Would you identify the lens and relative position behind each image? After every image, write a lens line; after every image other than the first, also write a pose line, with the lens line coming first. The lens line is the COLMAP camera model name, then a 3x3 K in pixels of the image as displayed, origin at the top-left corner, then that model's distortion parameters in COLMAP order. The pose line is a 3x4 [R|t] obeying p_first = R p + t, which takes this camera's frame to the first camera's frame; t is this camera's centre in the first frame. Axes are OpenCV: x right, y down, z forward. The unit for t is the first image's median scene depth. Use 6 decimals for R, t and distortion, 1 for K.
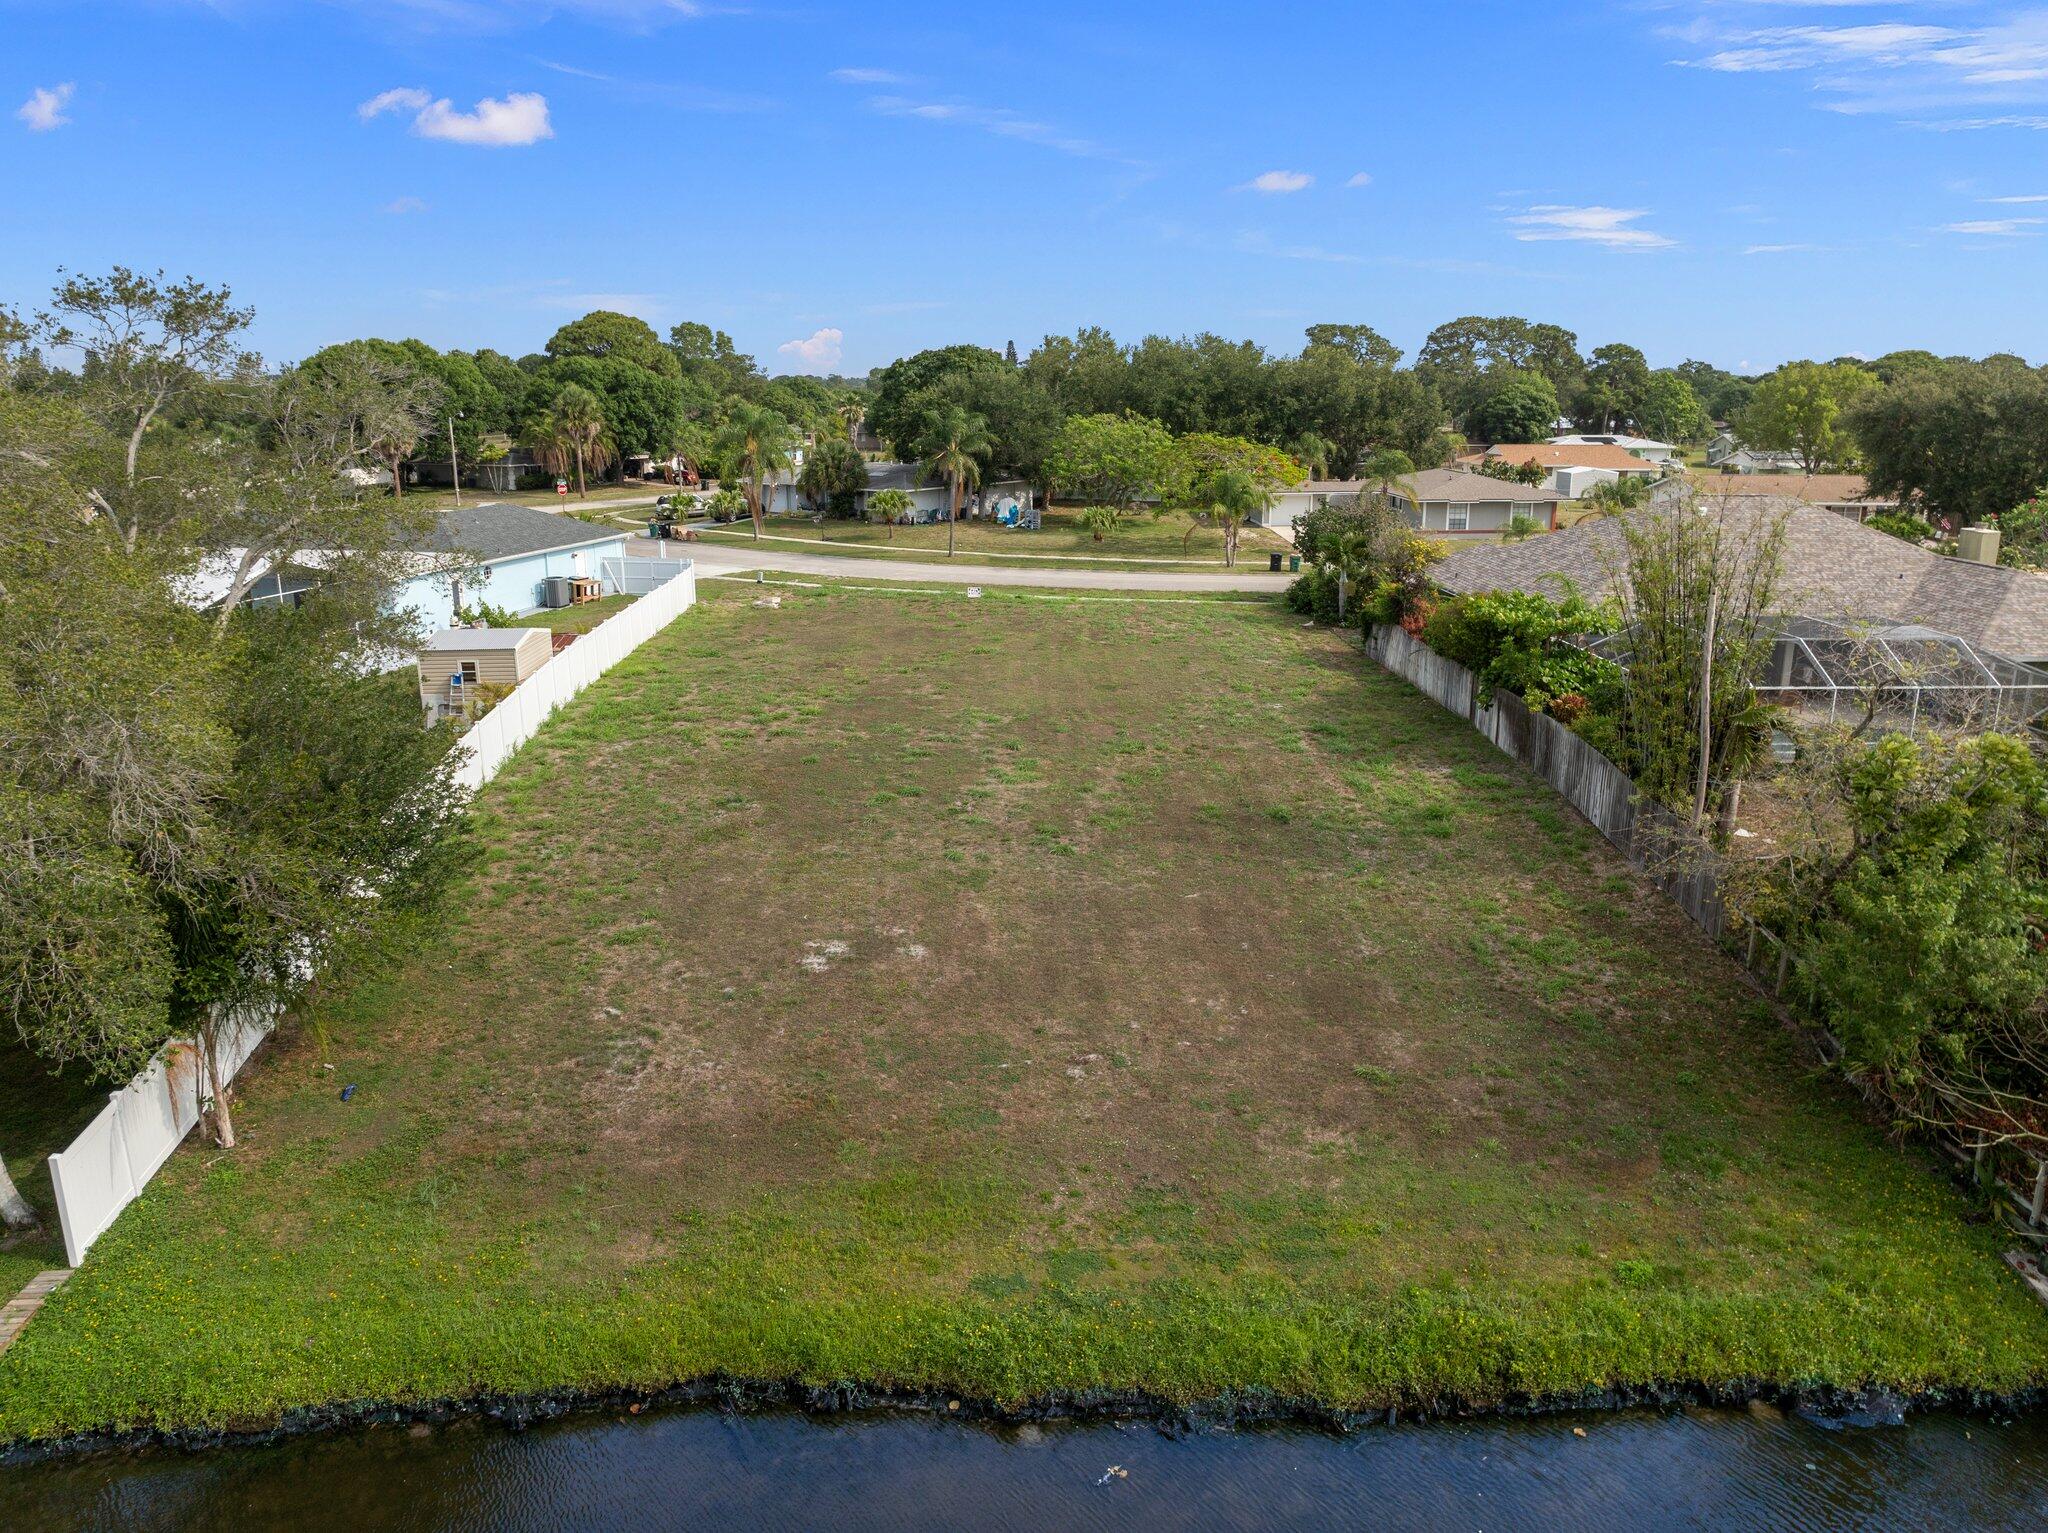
lens RADIAL K [[1437.5, 0, 1021.2], [0, 1437.5, 767.7], [0, 0, 1]] dist [-0.031126, -0.001851]
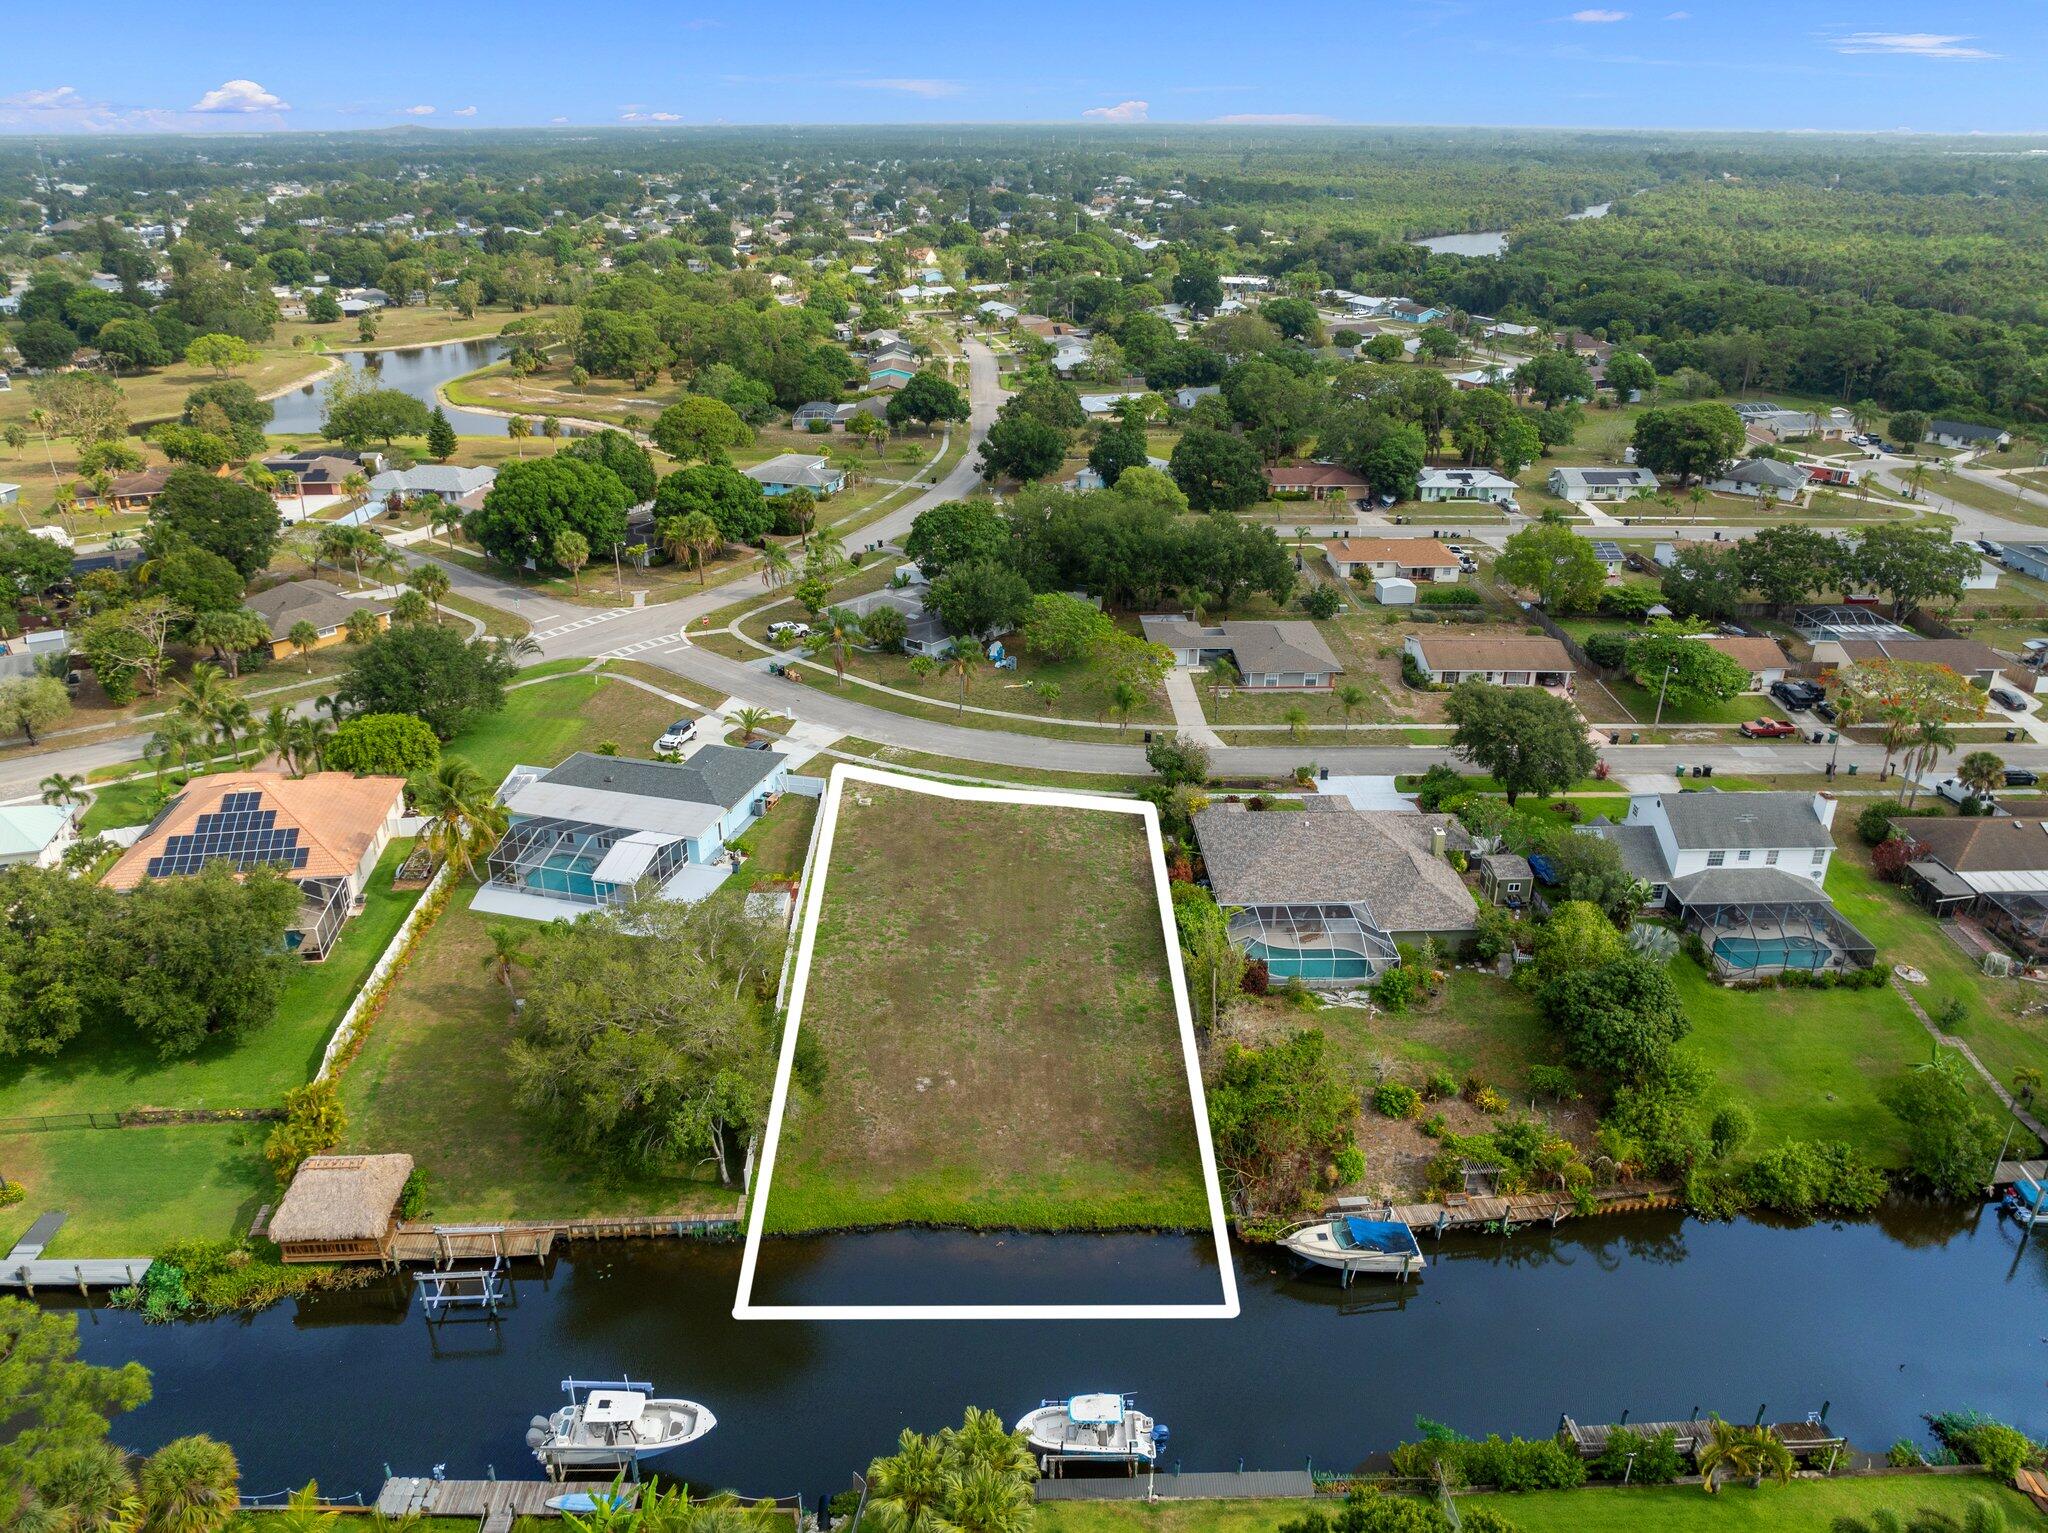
lens RADIAL K [[1428.6, 0, 1023.7], [0, 1428.6, 765.4], [0, 0, 1]] dist [0.001410, 0.000102]
pose [[0.999964, 0.008459, 0.000467, 0.095855], [-0.008430, 0.988146, 0.153287, -1.310701], [0.000835, -0.153286, 0.988182, -2.503084]]
